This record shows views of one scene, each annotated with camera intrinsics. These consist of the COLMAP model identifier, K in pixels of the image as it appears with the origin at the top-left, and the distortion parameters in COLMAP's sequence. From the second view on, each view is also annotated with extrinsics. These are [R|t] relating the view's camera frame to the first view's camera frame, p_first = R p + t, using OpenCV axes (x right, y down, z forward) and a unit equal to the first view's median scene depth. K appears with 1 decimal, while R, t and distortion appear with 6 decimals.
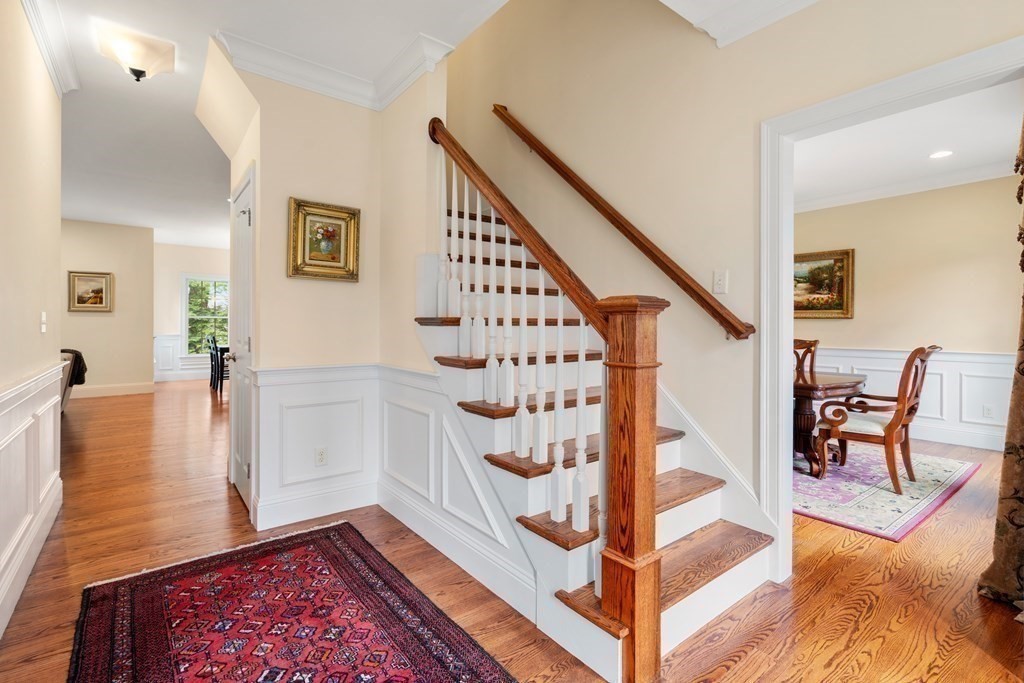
lens RADIAL K [[474.3, 0, 509.7], [0, 474.3, 332.9], [0, 0, 1]] dist [-0.005681, 0.002658]
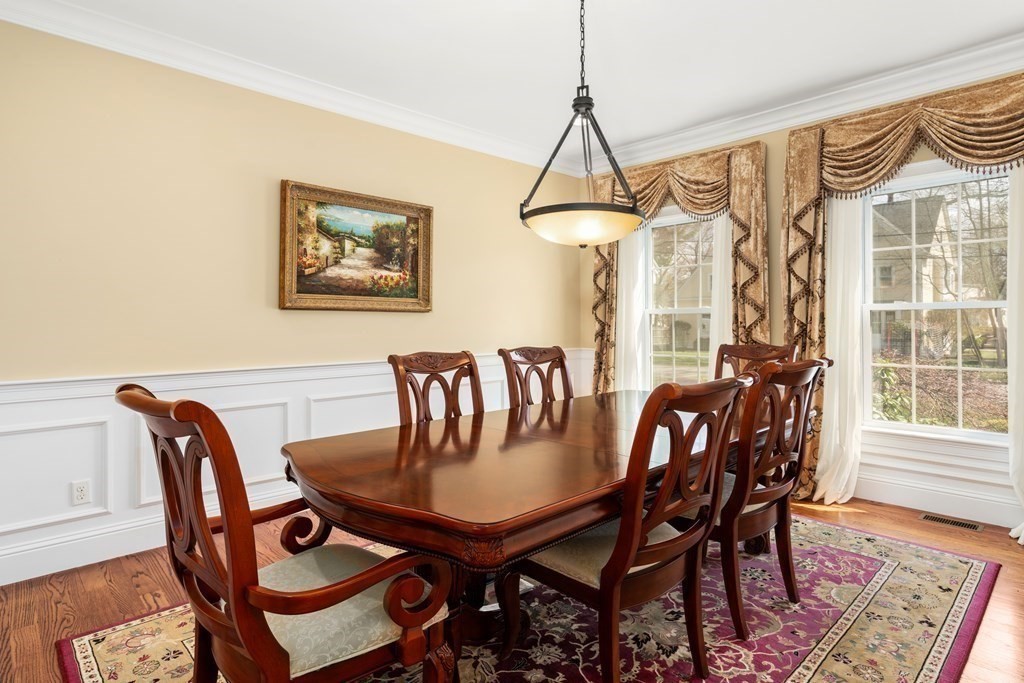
lens RADIAL K [[555.7, 0, 511.2], [0, 555.7, 332.4], [0, 0, 1]] dist [0.014655, 0.000133]
pose [[-0.105476, -0.020595, 0.994209, -0.058622], [0.018072, 0.999581, 0.022623, -0.017224], [-0.994258, 0.020354, -0.105059, 0.936228]]
